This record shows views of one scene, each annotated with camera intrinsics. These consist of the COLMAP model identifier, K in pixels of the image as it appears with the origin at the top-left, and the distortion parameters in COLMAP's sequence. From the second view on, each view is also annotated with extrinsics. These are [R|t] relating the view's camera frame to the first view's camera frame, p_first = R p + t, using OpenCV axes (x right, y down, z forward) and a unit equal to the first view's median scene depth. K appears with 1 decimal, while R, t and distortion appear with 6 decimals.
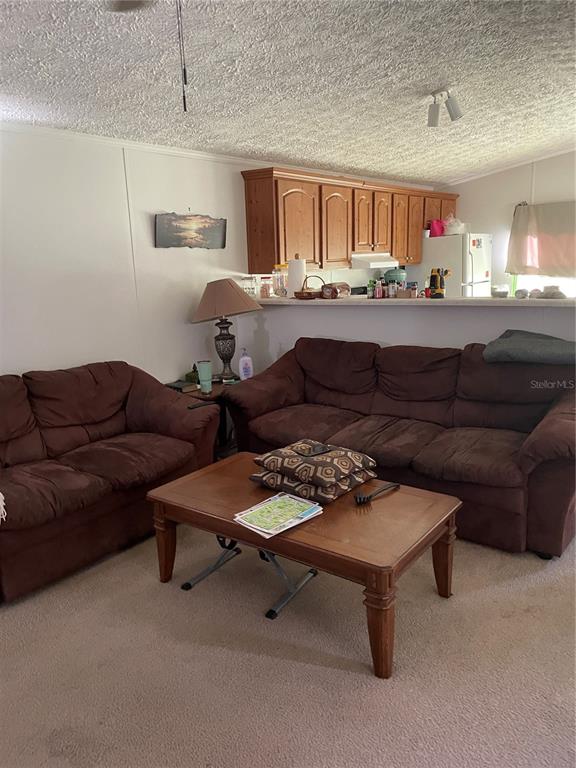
lens RADIAL K [[584.2, 0, 291.3], [0, 584.2, 384.2], [0, 0, 1]] dist [0.117665, -0.187435]
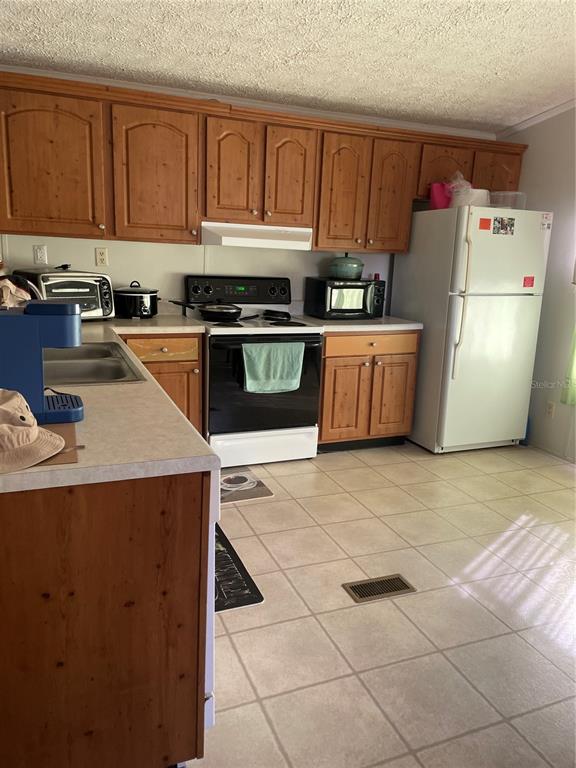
lens RADIAL K [[584.2, 0, 291.3], [0, 584.2, 384.2], [0, 0, 1]] dist [0.117665, -0.187435]
pose [[0.859872, 0.193536, -0.472402, 0.450999], [-0.182775, 0.980723, 0.069098, -0.091710], [0.476668, 0.026928, 0.878671, 0.409603]]
